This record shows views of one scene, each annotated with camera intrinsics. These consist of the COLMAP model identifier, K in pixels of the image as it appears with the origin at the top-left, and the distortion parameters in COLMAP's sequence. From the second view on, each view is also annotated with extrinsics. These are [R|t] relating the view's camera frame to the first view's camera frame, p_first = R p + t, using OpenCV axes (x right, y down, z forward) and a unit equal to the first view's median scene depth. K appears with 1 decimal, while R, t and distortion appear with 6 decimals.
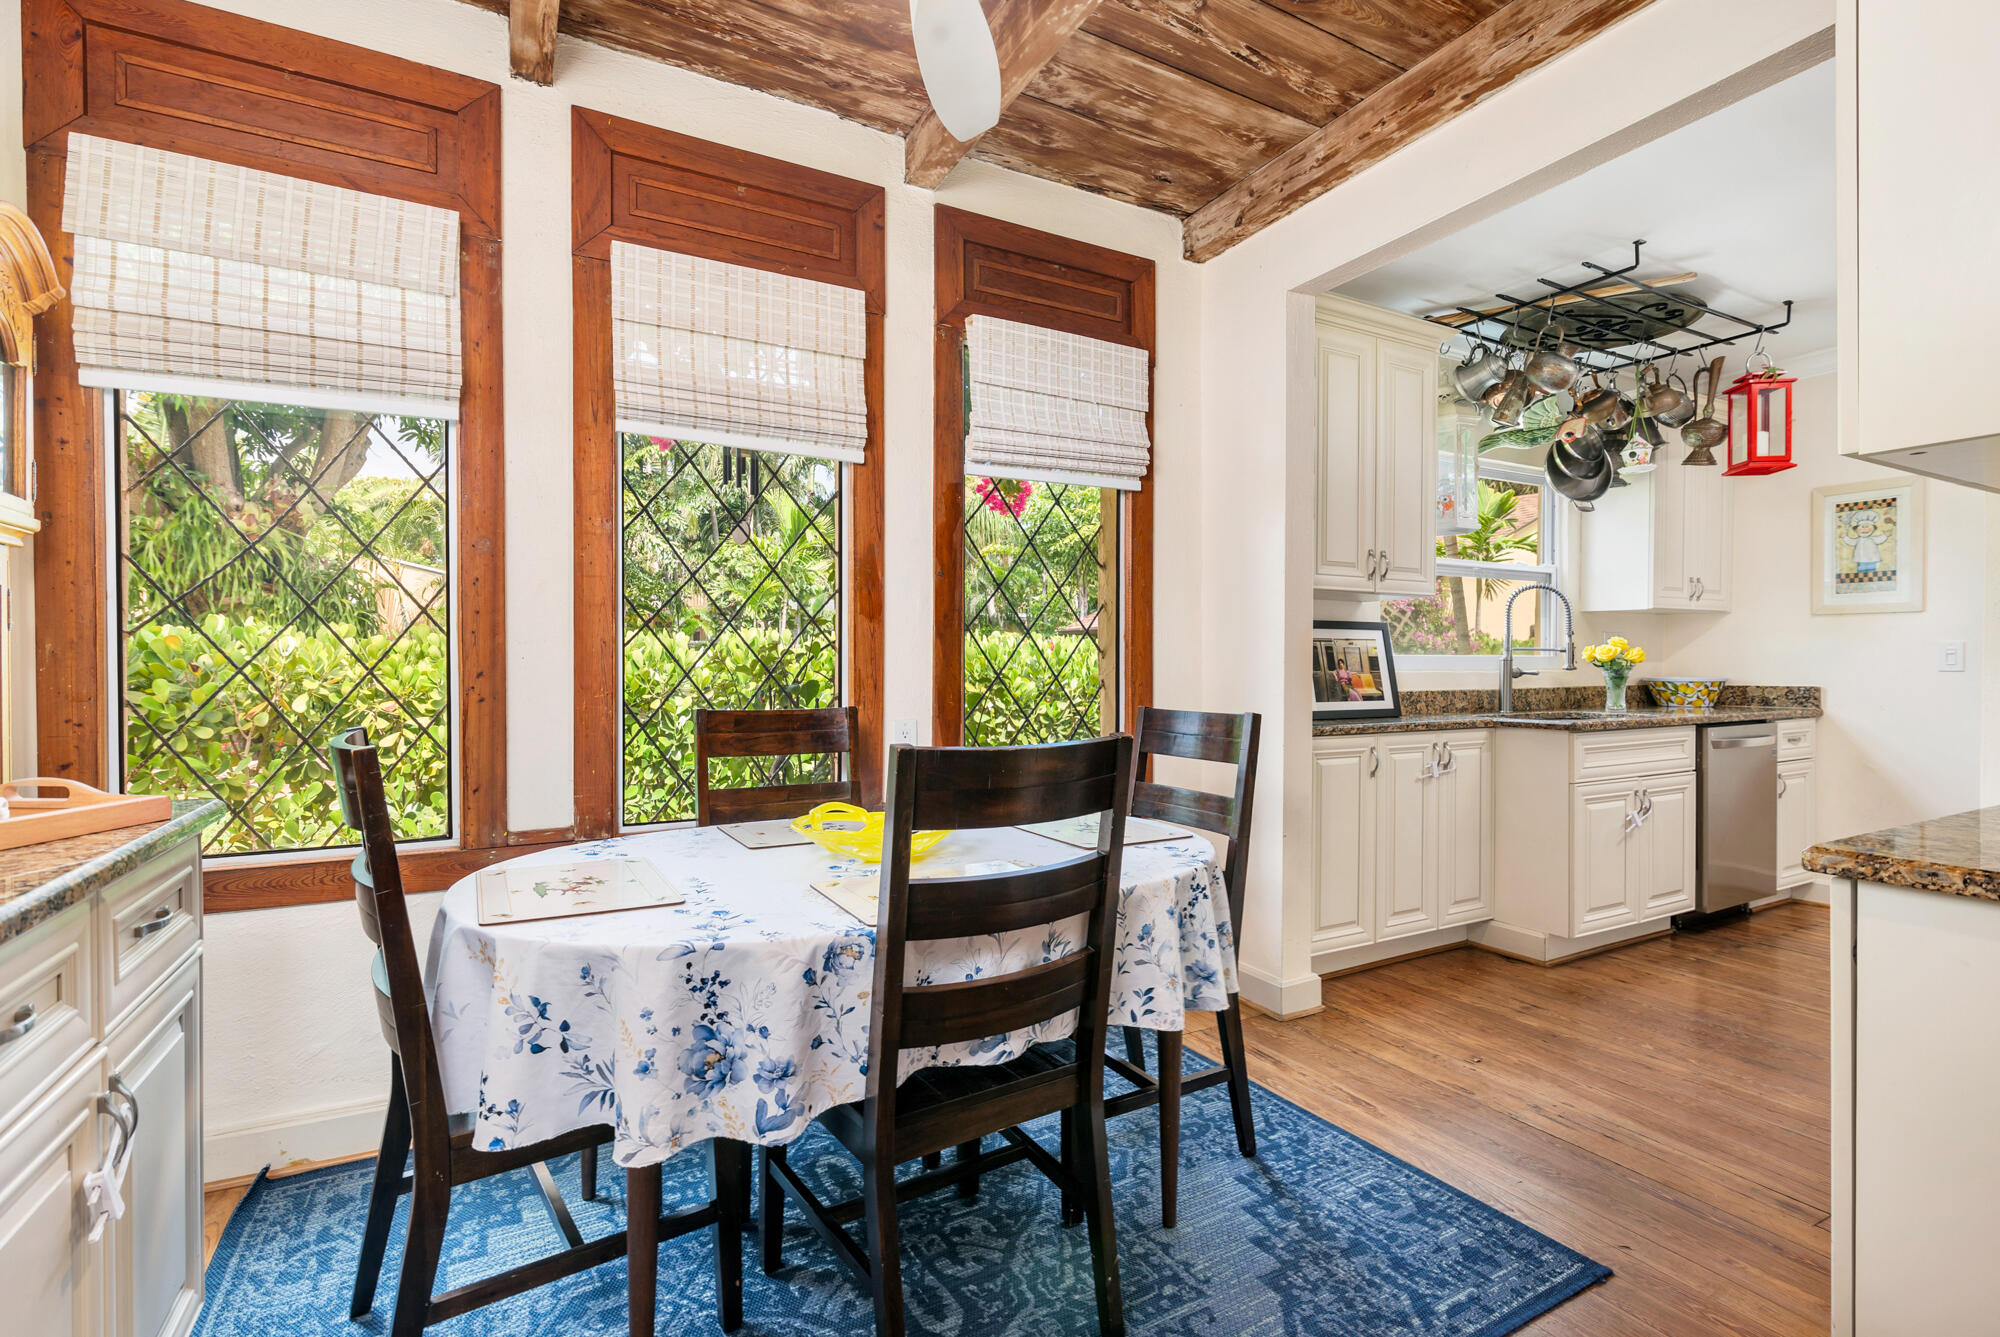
lens RADIAL K [[916.5, 0, 1004.7], [0, 916.5, 666.2], [0, 0, 1]] dist [0.000582, -0.000625]
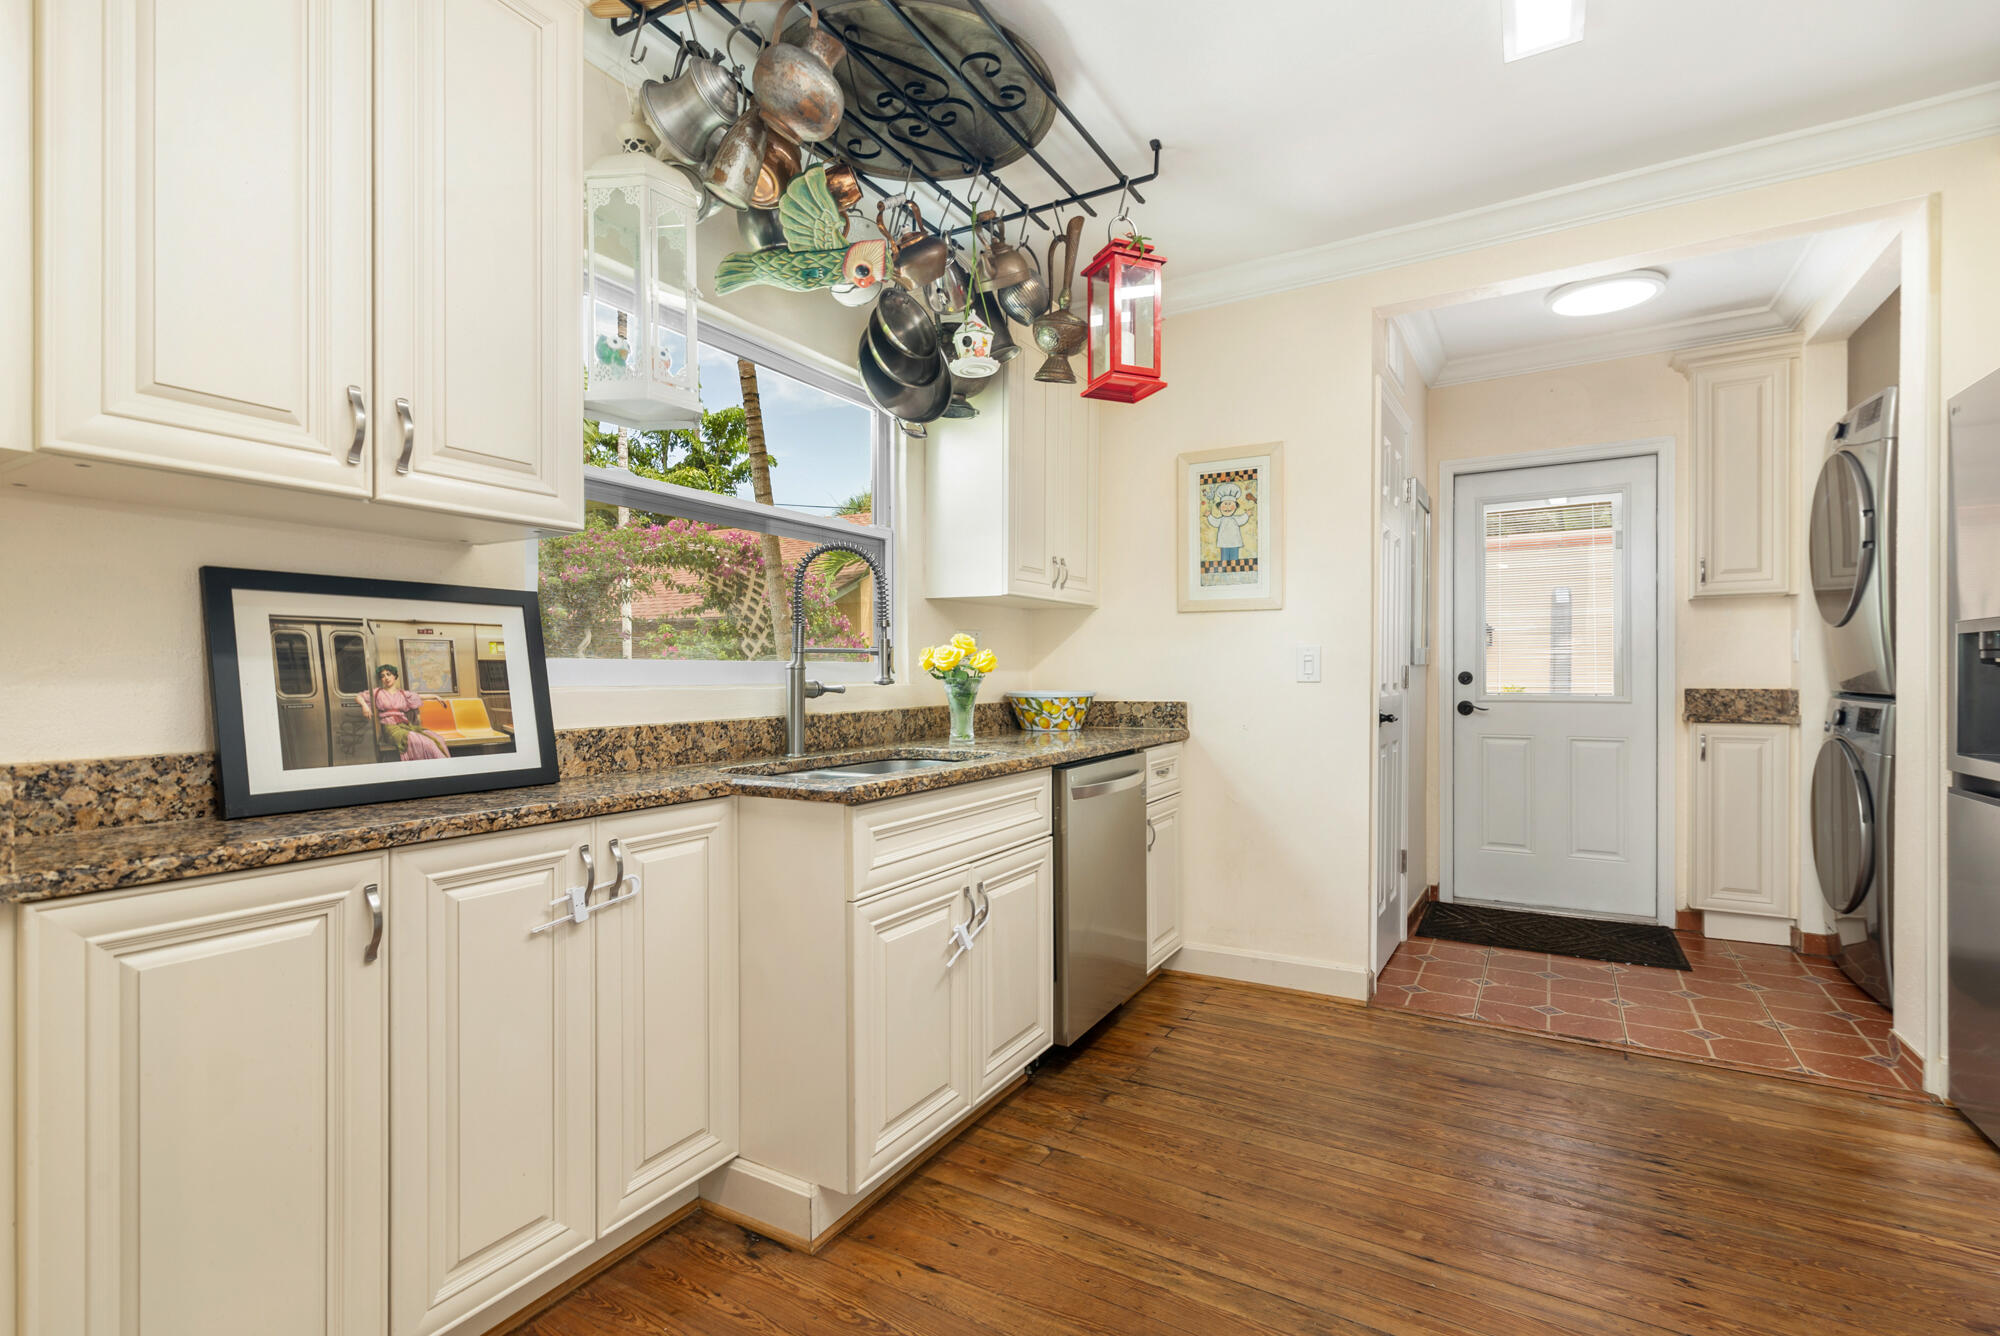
lens RADIAL K [[916.5, 0, 993.4], [0, 916.5, 666.9], [0, 0, 1]] dist [0.000582, -0.000625]
pose [[0.856570, 0.000762, 0.516031, 0.363453], [0.005142, 0.999937, -0.010012, -0.001146], [-0.516006, 0.011229, 0.856511, 0.438851]]
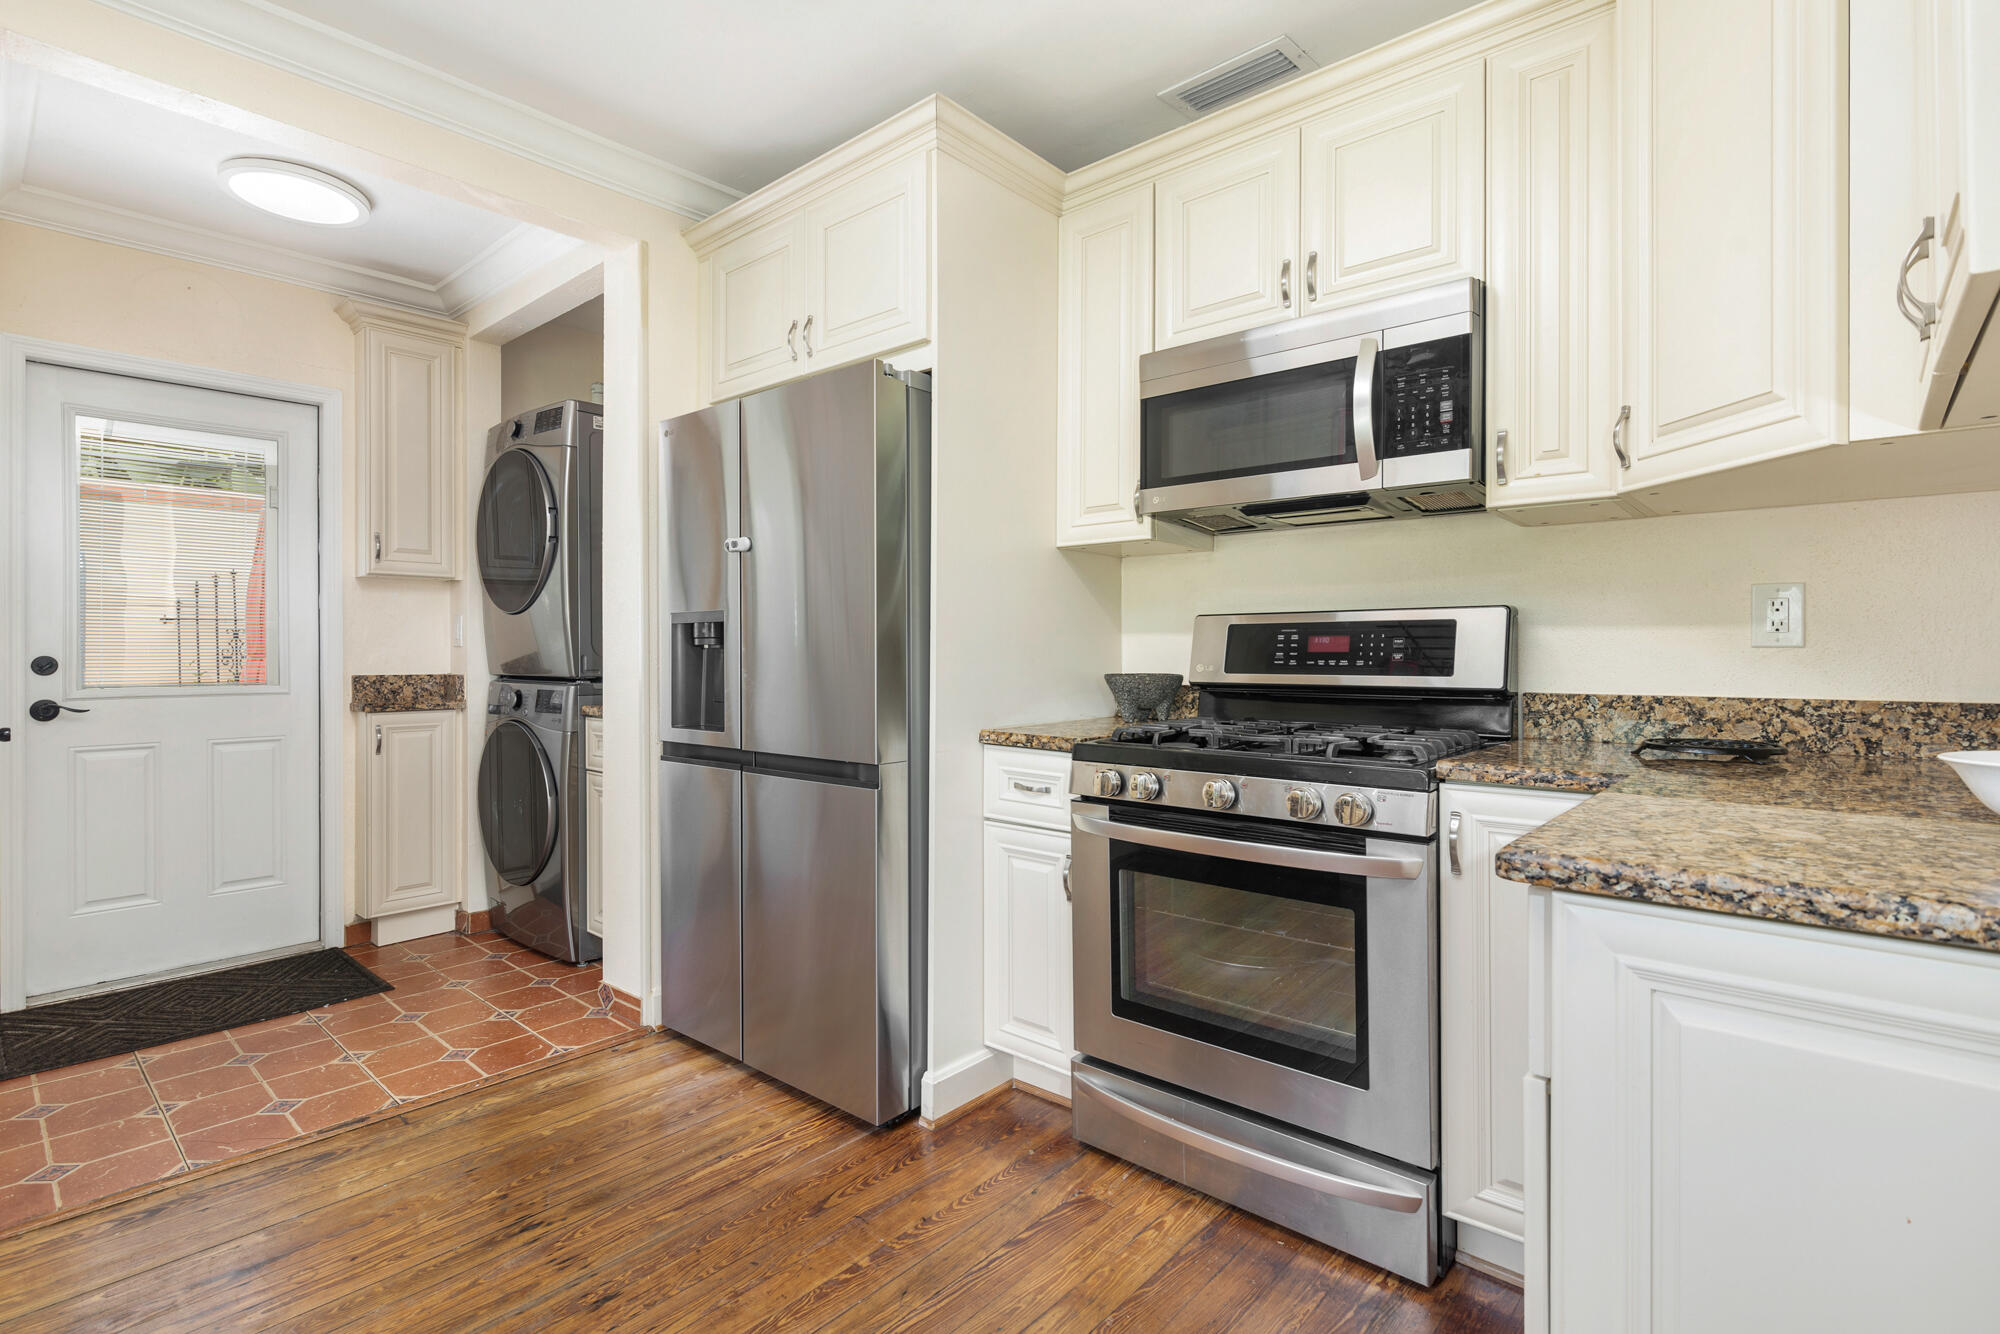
lens RADIAL K [[946.1, 0, 996.1], [0, 946.1, 652.2], [0, 0, 1]] dist [-0.003993, -0.001076]
pose [[-0.337573, 0.004607, 0.941288, 0.416905], [0.005522, 0.999981, -0.002913, -0.000621], [-0.941283, 0.004215, -0.337592, 0.564273]]
